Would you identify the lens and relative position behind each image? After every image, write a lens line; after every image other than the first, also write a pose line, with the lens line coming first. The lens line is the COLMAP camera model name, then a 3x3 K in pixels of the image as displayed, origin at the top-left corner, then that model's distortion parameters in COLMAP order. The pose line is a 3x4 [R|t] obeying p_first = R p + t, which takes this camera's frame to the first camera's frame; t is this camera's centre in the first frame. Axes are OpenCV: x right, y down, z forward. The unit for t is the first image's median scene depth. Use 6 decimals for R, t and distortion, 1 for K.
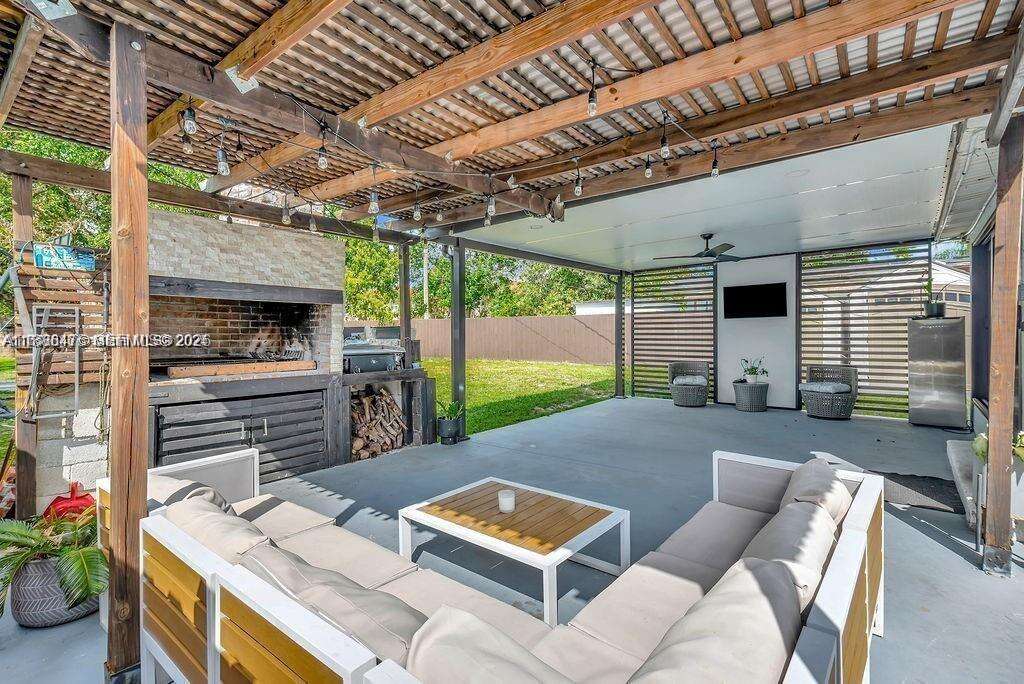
lens RADIAL K [[462.9, 0, 510.3], [0, 462.9, 332.0], [0, 0, 1]] dist [-0.001360, -0.000080]
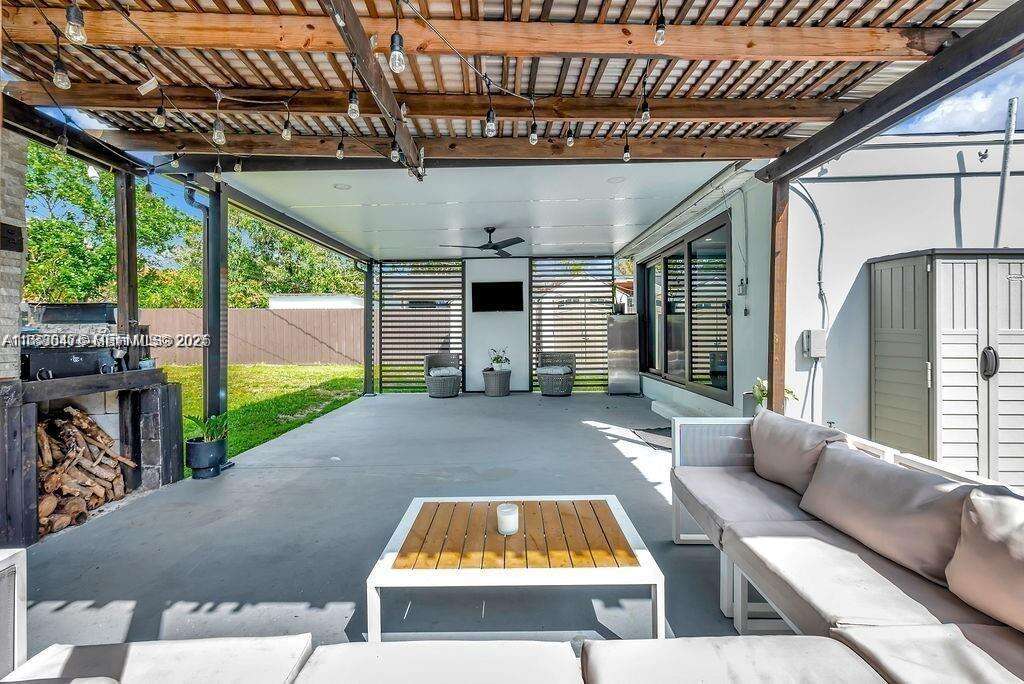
lens RADIAL K [[461.6, 0, 512.9], [0, 461.6, 333.2], [0, 0, 1]] dist [0.002551, 0.000236]
pose [[0.777923, -0.001713, 0.628358, -0.188069], [-0.000266, 0.999995, 0.003055, 0.022908], [-0.628360, -0.002544, 0.777918, 0.159224]]
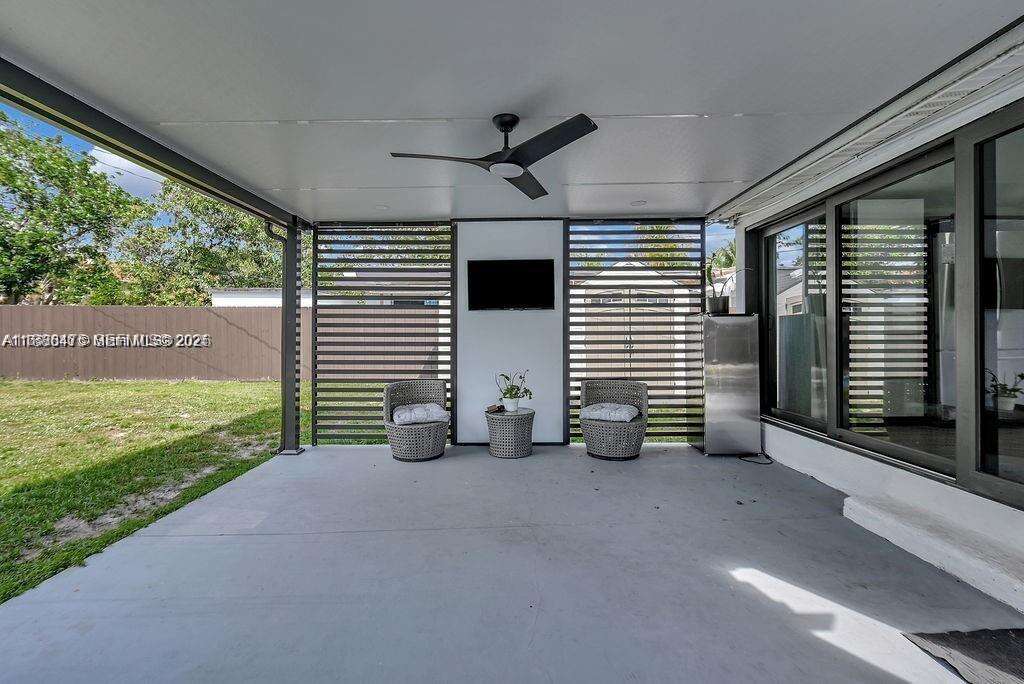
lens RADIAL K [[493.6, 0, 513.6], [0, 493.6, 336.6], [0, 0, 1]] dist [0.001686, 0.000251]
pose [[0.779440, 0.001172, 0.626476, 0.123974], [-0.004804, 0.999980, 0.004106, 0.005124], [-0.626459, -0.006210, 0.779430, 0.613019]]
